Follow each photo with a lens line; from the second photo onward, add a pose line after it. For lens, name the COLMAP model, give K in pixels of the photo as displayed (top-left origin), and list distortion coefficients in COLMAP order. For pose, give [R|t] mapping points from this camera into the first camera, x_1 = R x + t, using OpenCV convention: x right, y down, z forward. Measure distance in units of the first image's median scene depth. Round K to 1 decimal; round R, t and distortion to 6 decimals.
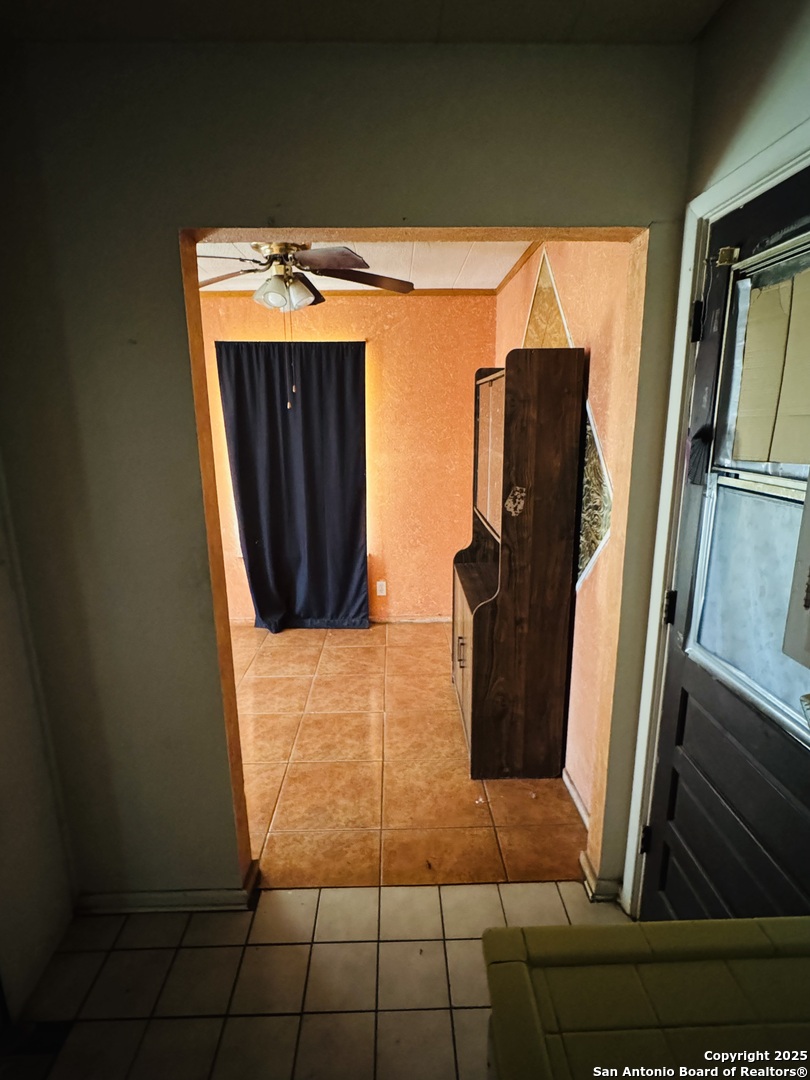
lens RADIAL K [[547.2, 0, 406.8], [0, 547.2, 535.0], [0, 0, 1]] dist [-0.000410, -0.000086]
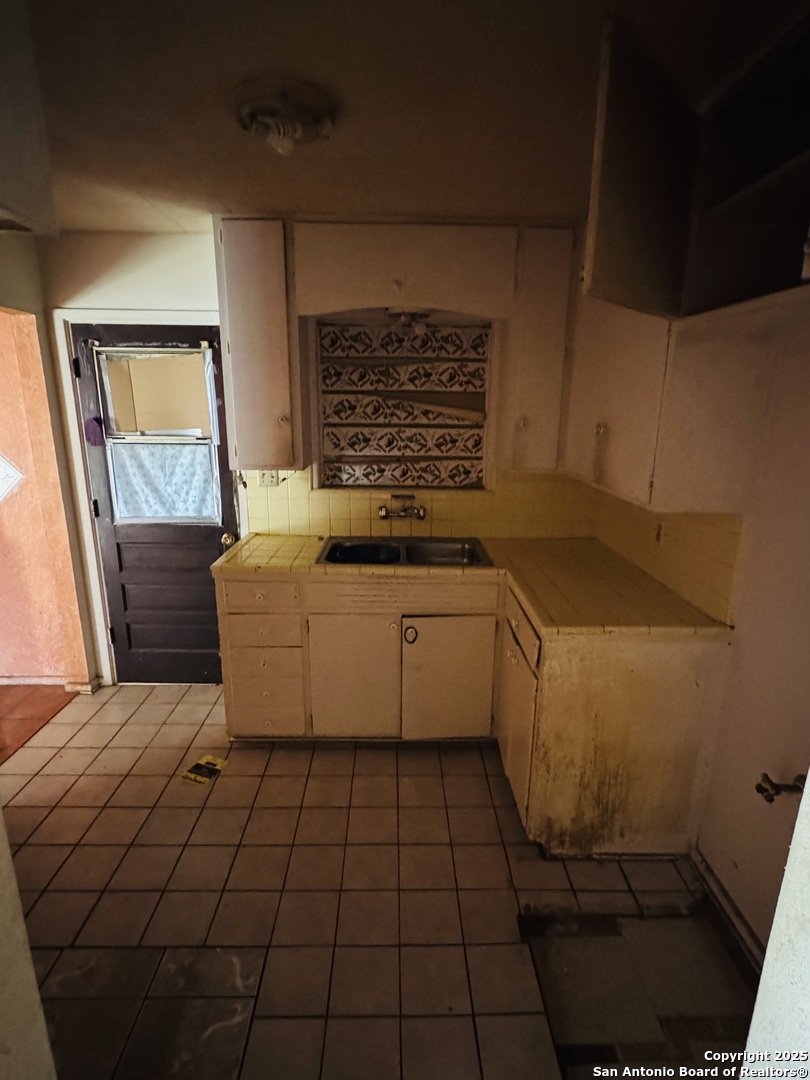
lens RADIAL K [[547.2, 0, 404.8], [0, 547.2, 537.9], [0, 0, 1]] dist [-0.000410, -0.000086]
pose [[0.009258, -0.228099, 0.973594, -1.794524], [0.218128, 0.950649, 0.220649, 0.046664], [-0.975876, 0.210325, 0.058556, -0.245450]]
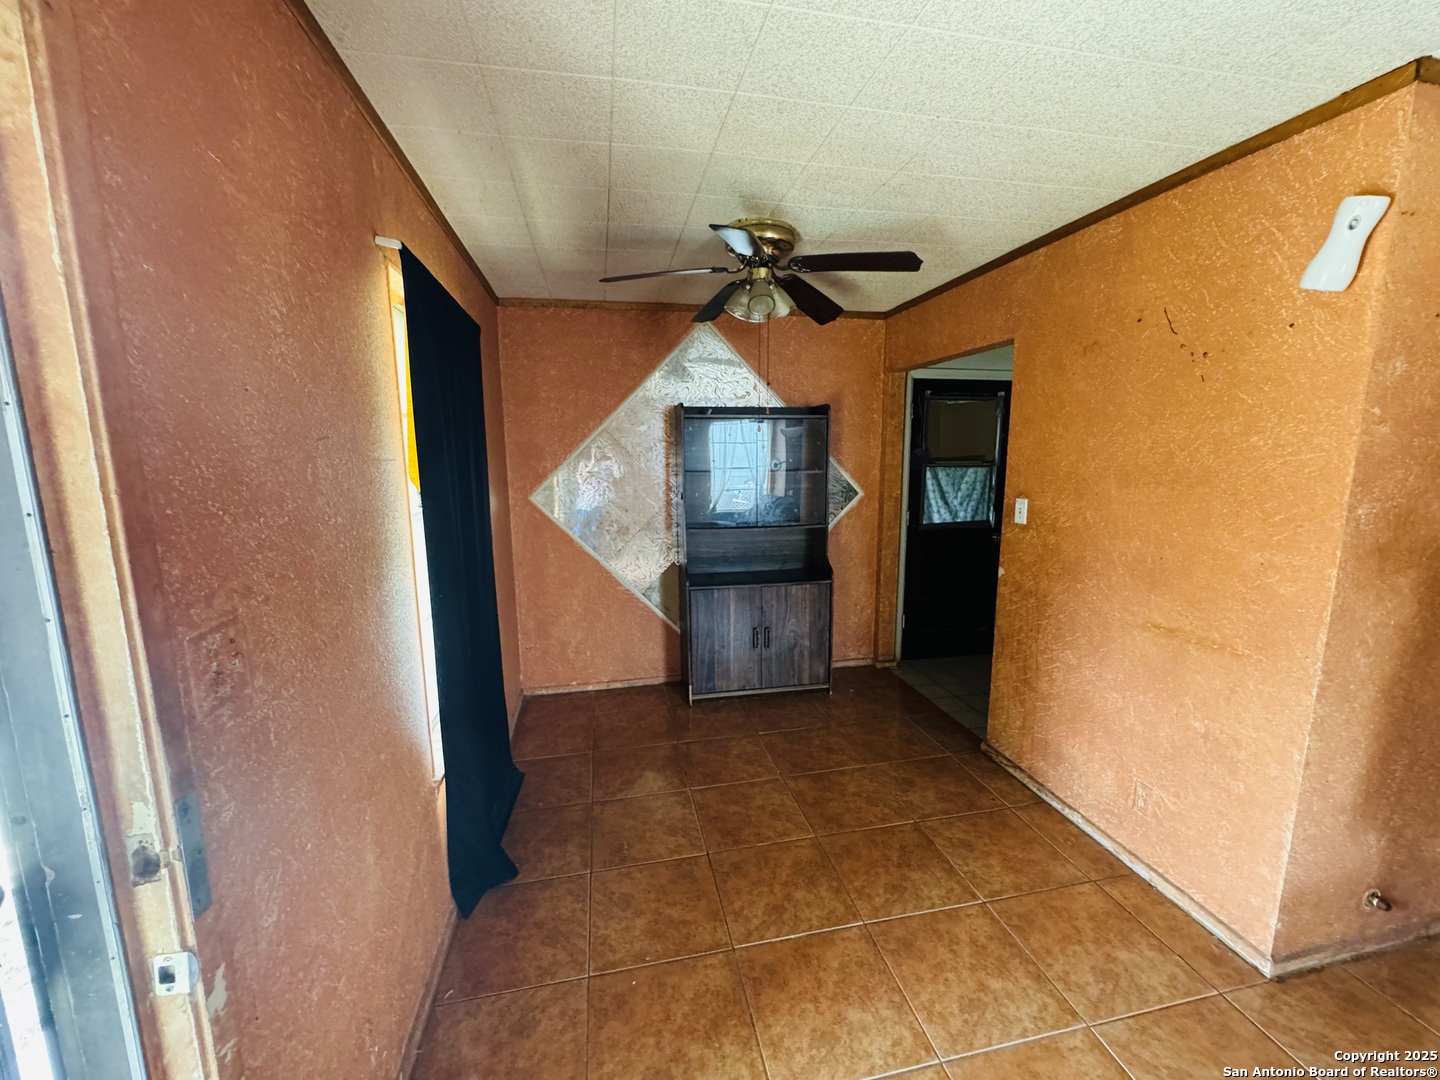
lens RADIAL K [[580.5, 0, 715.5], [0, 580.5, 541.9], [0, 0, 1]] dist [-0.004348, 0.000429]
pose [[-0.165930, -0.145059, 0.975410, -2.464400], [0.234538, 0.954935, 0.181912, -0.562129], [-0.957841, 0.258955, -0.124431, 2.674692]]
